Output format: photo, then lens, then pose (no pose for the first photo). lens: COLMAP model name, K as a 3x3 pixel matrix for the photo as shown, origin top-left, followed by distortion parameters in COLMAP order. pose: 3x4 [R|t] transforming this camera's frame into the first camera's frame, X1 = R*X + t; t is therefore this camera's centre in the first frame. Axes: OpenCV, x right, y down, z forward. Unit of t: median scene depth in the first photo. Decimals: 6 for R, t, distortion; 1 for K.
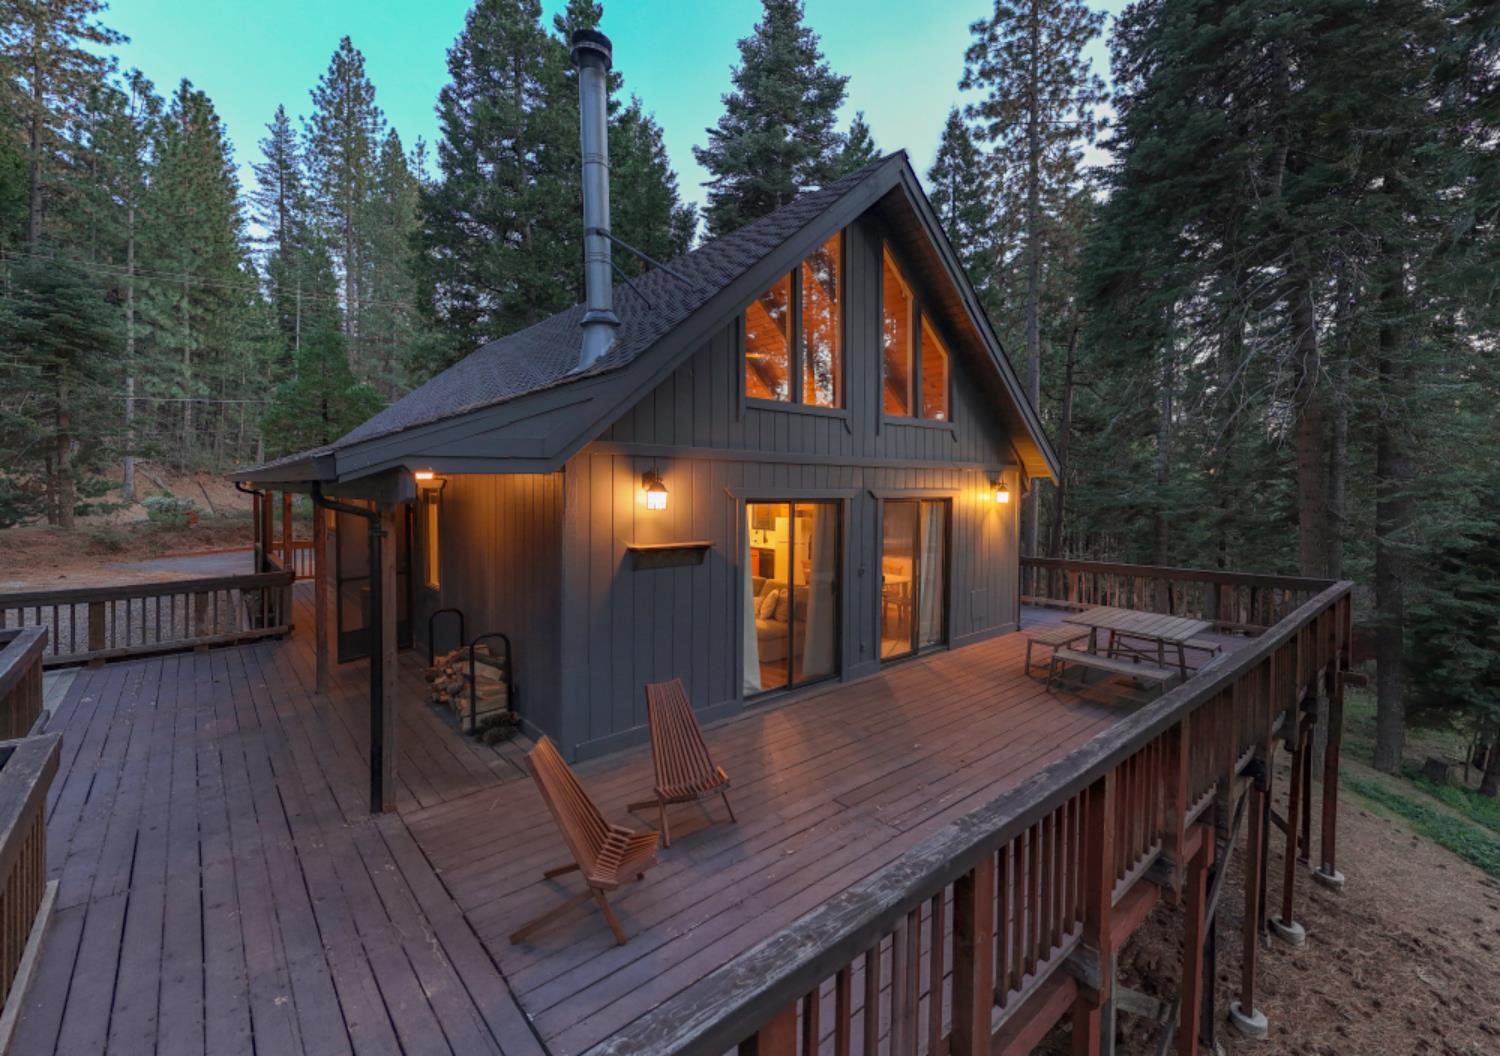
lens RADIAL K [[642.2, 0, 755.1], [0, 642.2, 504.1], [0, 0, 1]] dist [-0.000905, -0.000256]
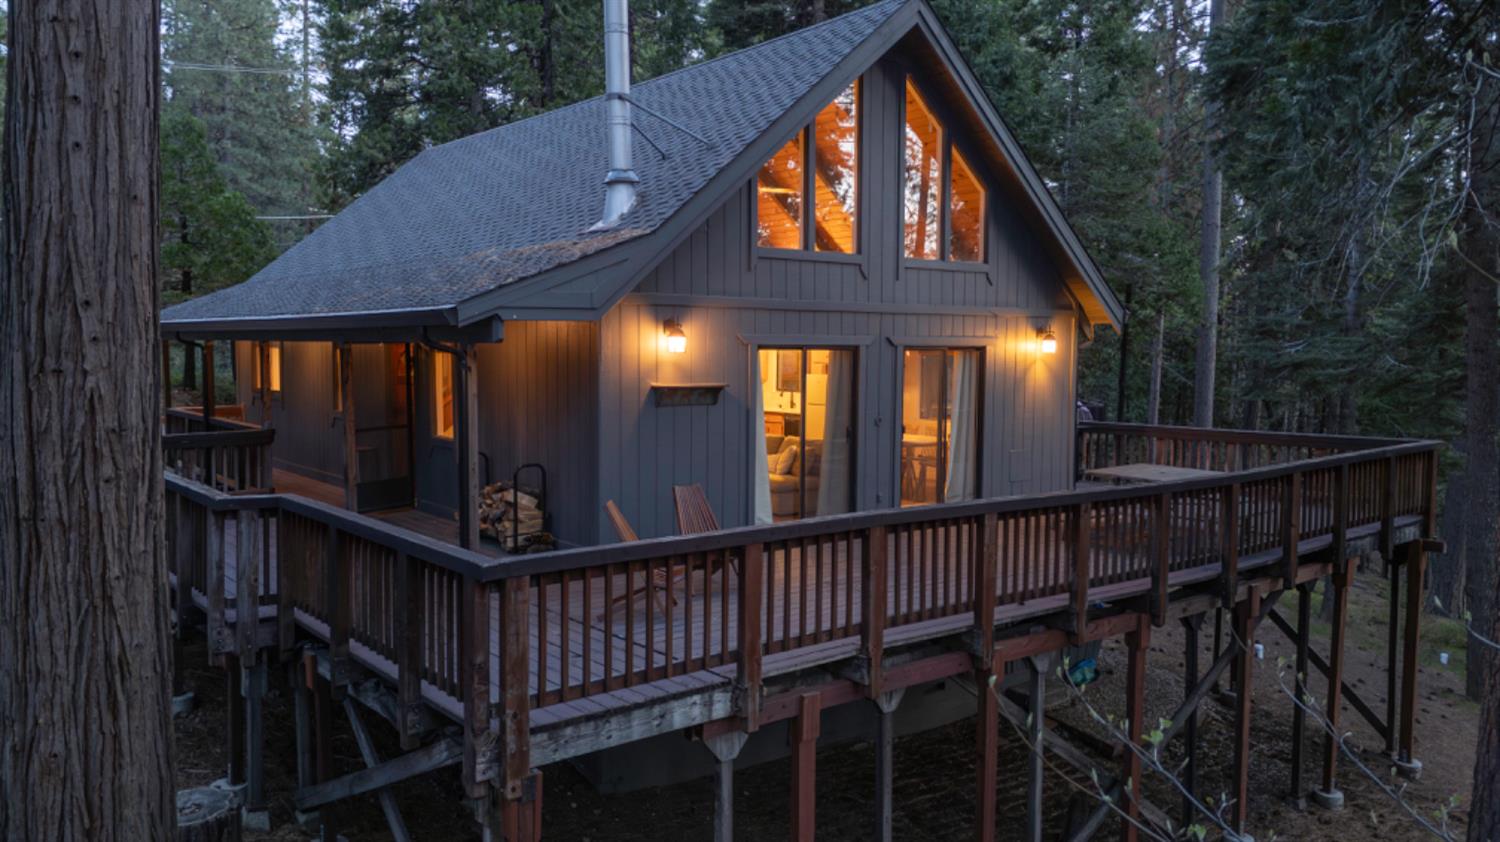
lens RADIAL K [[1125.3, 0, 750.0], [0, 1125.3, 421.0], [0, 0, 1]] dist [0.008354, 0.004498]
pose [[0.999318, -0.001301, -0.036891, 0.030470], [0.002799, 0.999173, 0.040576, 0.031046], [0.036808, -0.040652, 0.998495, -0.620765]]
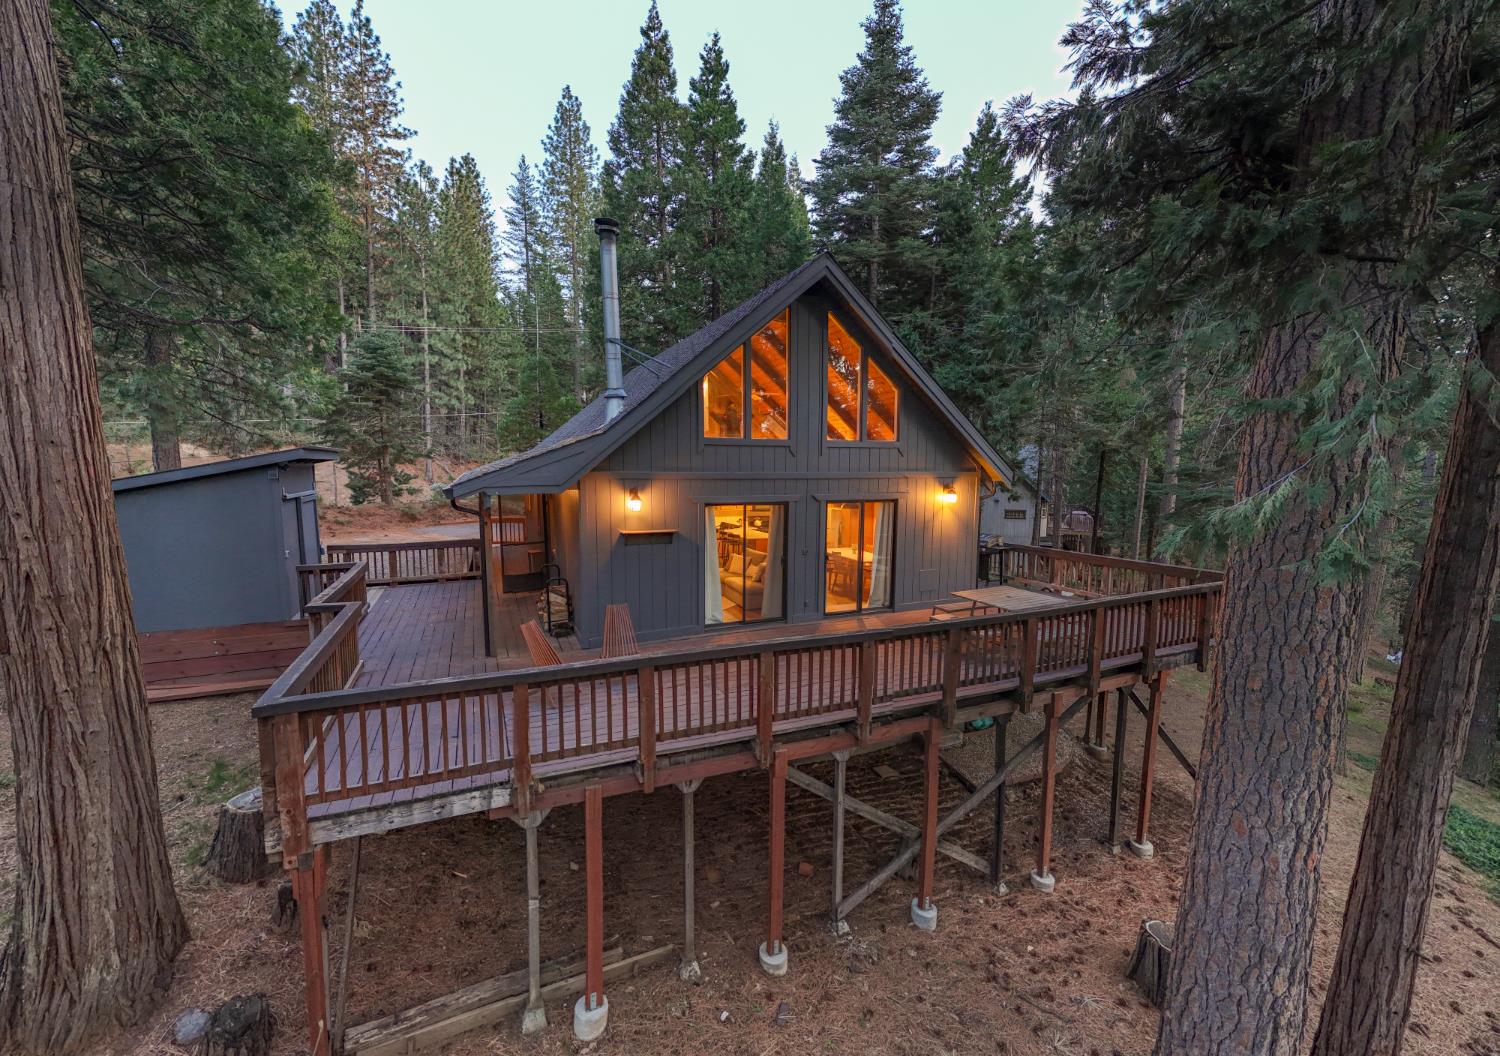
lens RADIAL K [[606.7, 0, 750.1], [0, 606.7, 534.8], [0, 0, 1]] dist [0.000298, 0.000131]
pose [[0.953914, 0.031228, -0.298451, 0.392234], [-0.004786, 0.996027, 0.088919, -0.045430], [0.300042, -0.083393, 0.950274, -0.284617]]
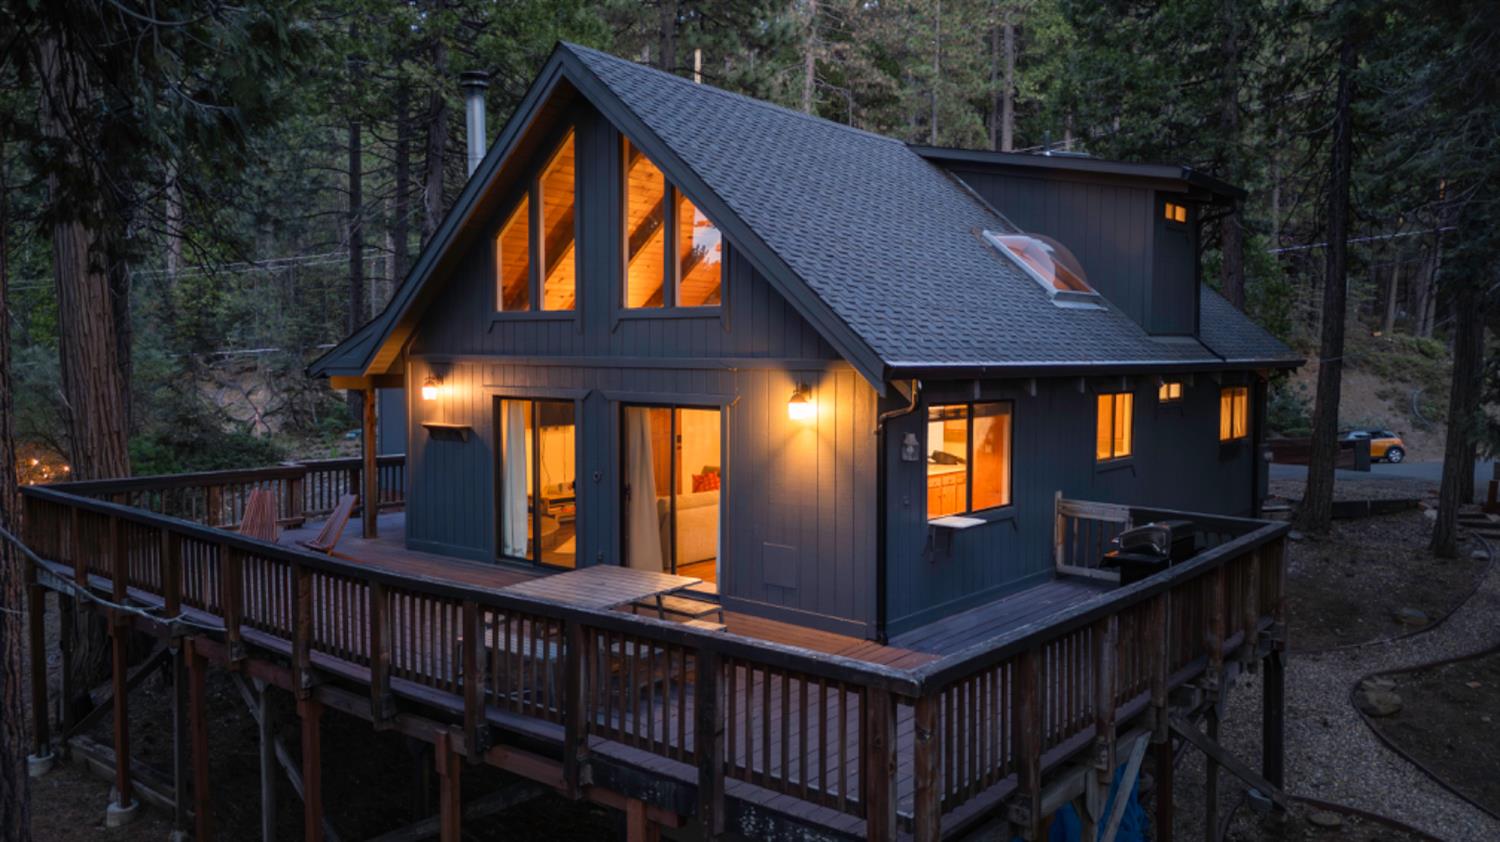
lens RADIAL K [[1125.3, 0, 750.0], [0, 1125.3, 421.0], [0, 0, 1]] dist [0.008354, 0.004498]
pose [[0.164340, 0.045425, -0.985357, 1.562966], [-0.035811, 0.998555, 0.040061, -0.043095], [0.985753, 0.028703, 0.165729, 0.803703]]
